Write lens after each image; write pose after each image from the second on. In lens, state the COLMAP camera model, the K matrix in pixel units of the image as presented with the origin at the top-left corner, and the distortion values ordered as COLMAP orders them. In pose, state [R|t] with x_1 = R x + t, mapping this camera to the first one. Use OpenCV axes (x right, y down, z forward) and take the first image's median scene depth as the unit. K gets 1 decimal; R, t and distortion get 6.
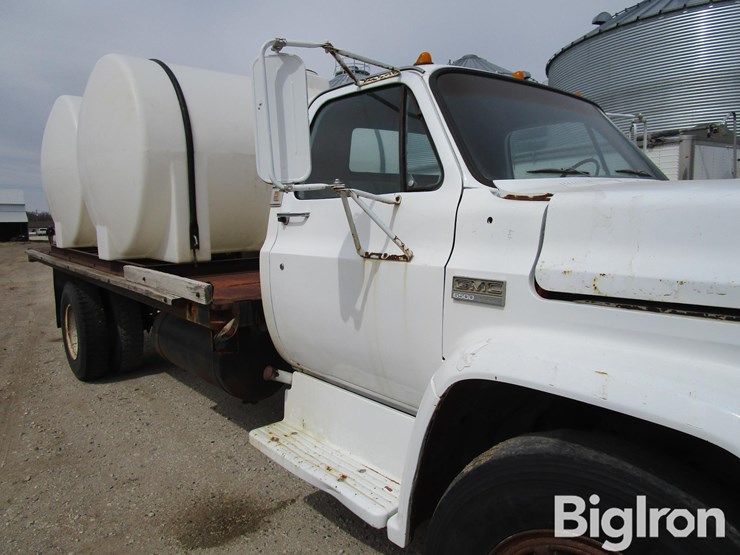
lens RADIAL K [[527.4, 0, 364.9], [0, 527.4, 277.8], [0, 0, 1]] dist [-0.027294, 0.008793]
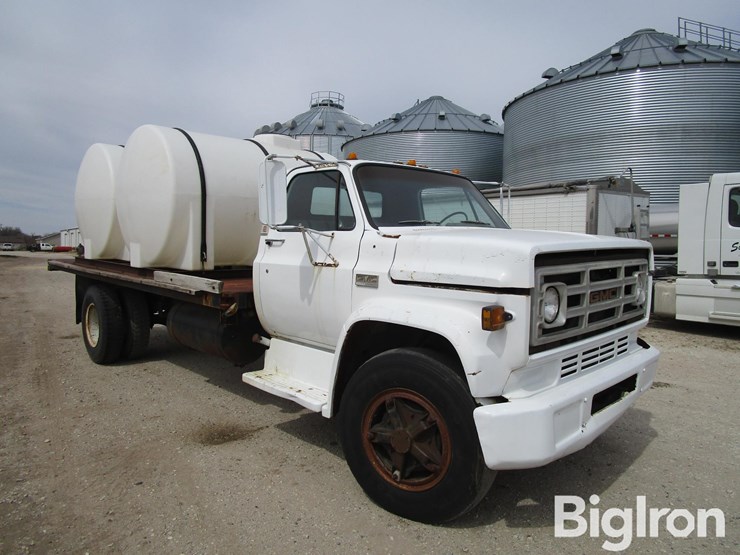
lens RADIAL K [[527.4, 0, 364.9], [0, 527.4, 277.8], [0, 0, 1]] dist [-0.027294, 0.008793]
pose [[0.998089, 0.028270, 0.054946, 0.055271], [-0.025518, 0.998416, -0.050145, 0.068571], [-0.056276, 0.048647, 0.997229, -0.619059]]
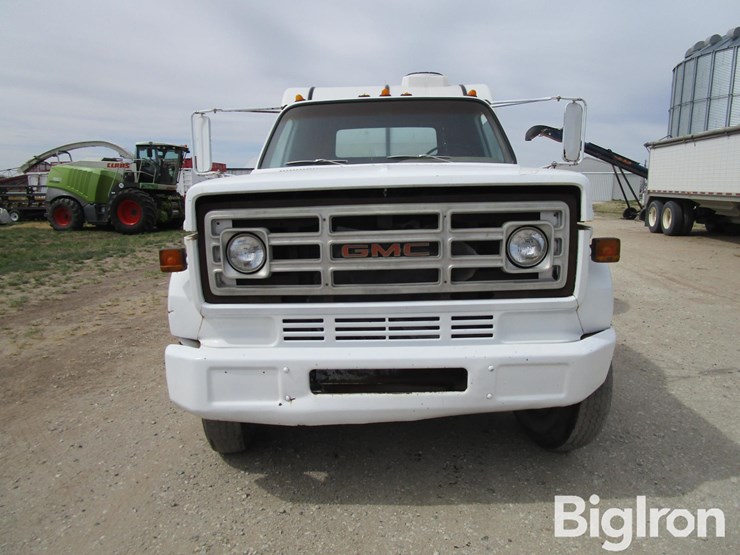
lens RADIAL K [[520.1, 0, 358.4], [0, 520.1, 276.6], [0, 0, 1]] dist [-0.009522, 0.003806]
pose [[0.724992, 0.128812, -0.676605, 1.272751], [-0.083796, 0.991555, 0.098983, -0.007260], [0.683641, -0.015065, 0.729663, -0.118983]]
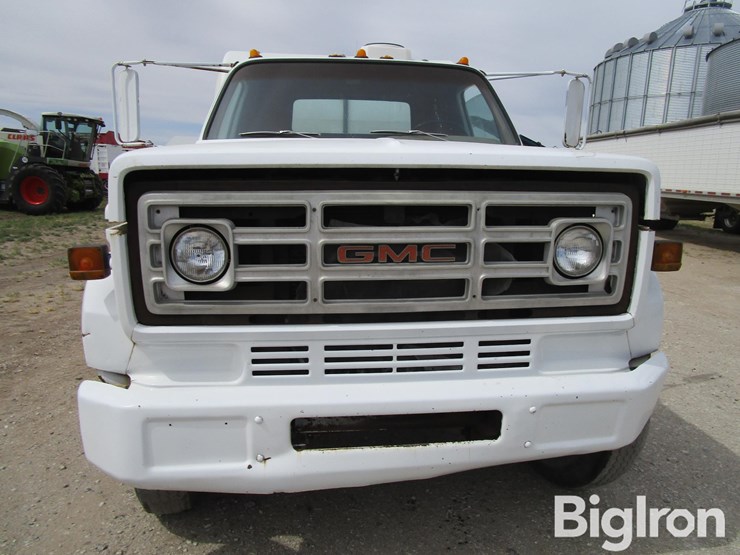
lens RADIAL K [[527.4, 0, 364.9], [0, 527.4, 277.8], [0, 0, 1]] dist [-0.027294, 0.008793]
pose [[0.814703, 0.151589, -0.559713, 1.033353], [-0.106303, 0.987912, 0.112826, -0.007907], [0.570051, -0.032420, 0.820970, -0.000380]]
